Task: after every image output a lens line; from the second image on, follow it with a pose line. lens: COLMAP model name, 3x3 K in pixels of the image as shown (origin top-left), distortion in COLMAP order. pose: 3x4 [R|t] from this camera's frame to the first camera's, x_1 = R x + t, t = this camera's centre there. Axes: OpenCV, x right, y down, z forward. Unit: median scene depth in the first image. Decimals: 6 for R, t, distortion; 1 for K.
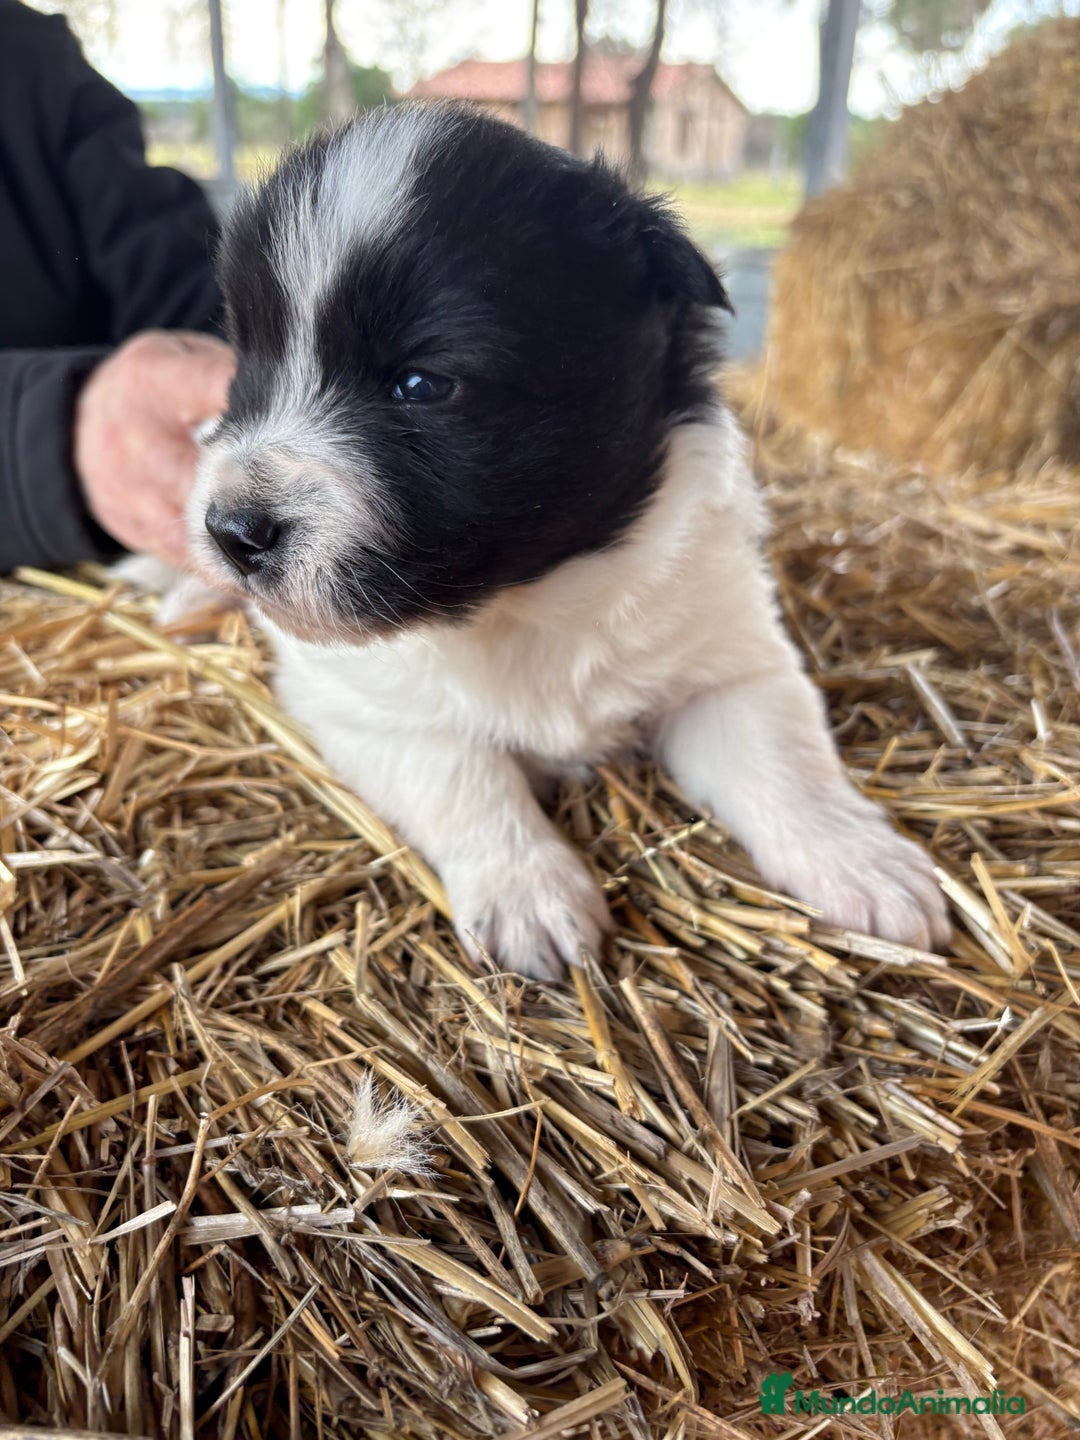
lens RADIAL K [[1161.3, 0, 531.2], [0, 1161.3, 714.6], [0, 0, 1]] dist [-0.006388, -0.031606]
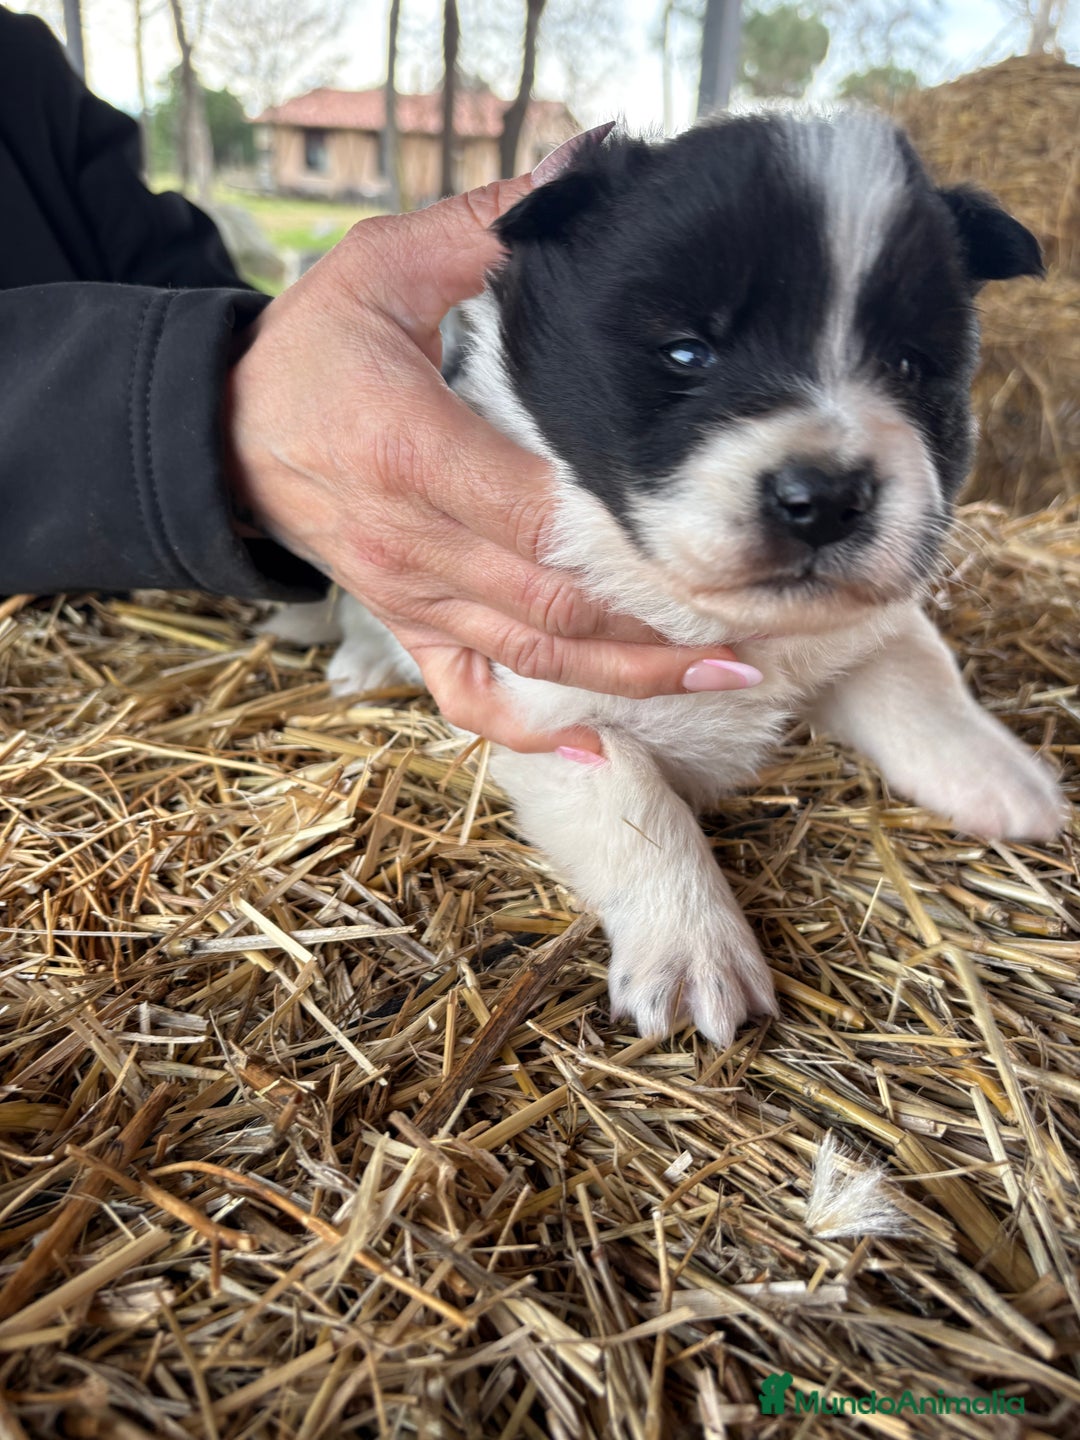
lens RADIAL K [[1161.3, 0, 534.3], [0, 1161.3, 716.8], [0, 0, 1]] dist [-0.006388, -0.031606]
pose [[0.992230, -0.024282, 0.122026, -0.378343], [0.026812, 0.999457, -0.019139, -0.030168], [-0.121495, 0.022262, 0.992342, 0.036113]]
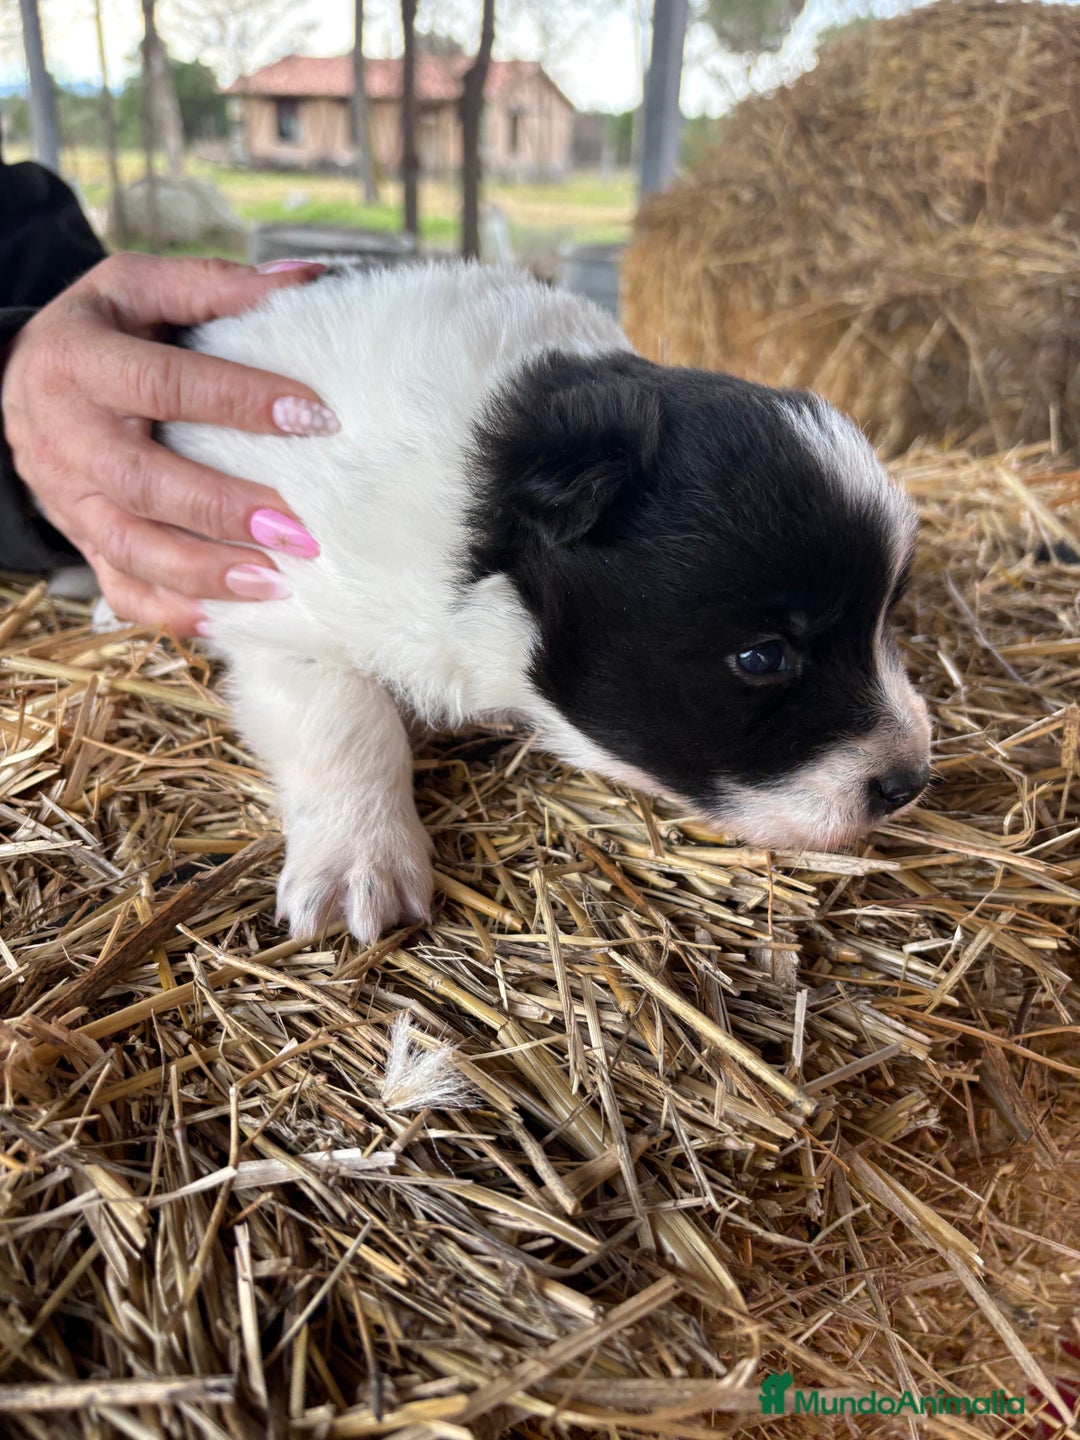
lens RADIAL K [[1161.3, 0, 513.4], [0, 1161.3, 733.0], [0, 0, 1]] dist [-0.006388, -0.031606]
pose [[0.993026, -0.049906, 0.106816, -0.101670], [0.048414, 0.998691, 0.016518, 0.029340], [-0.107500, -0.011231, 0.994142, -0.032504]]
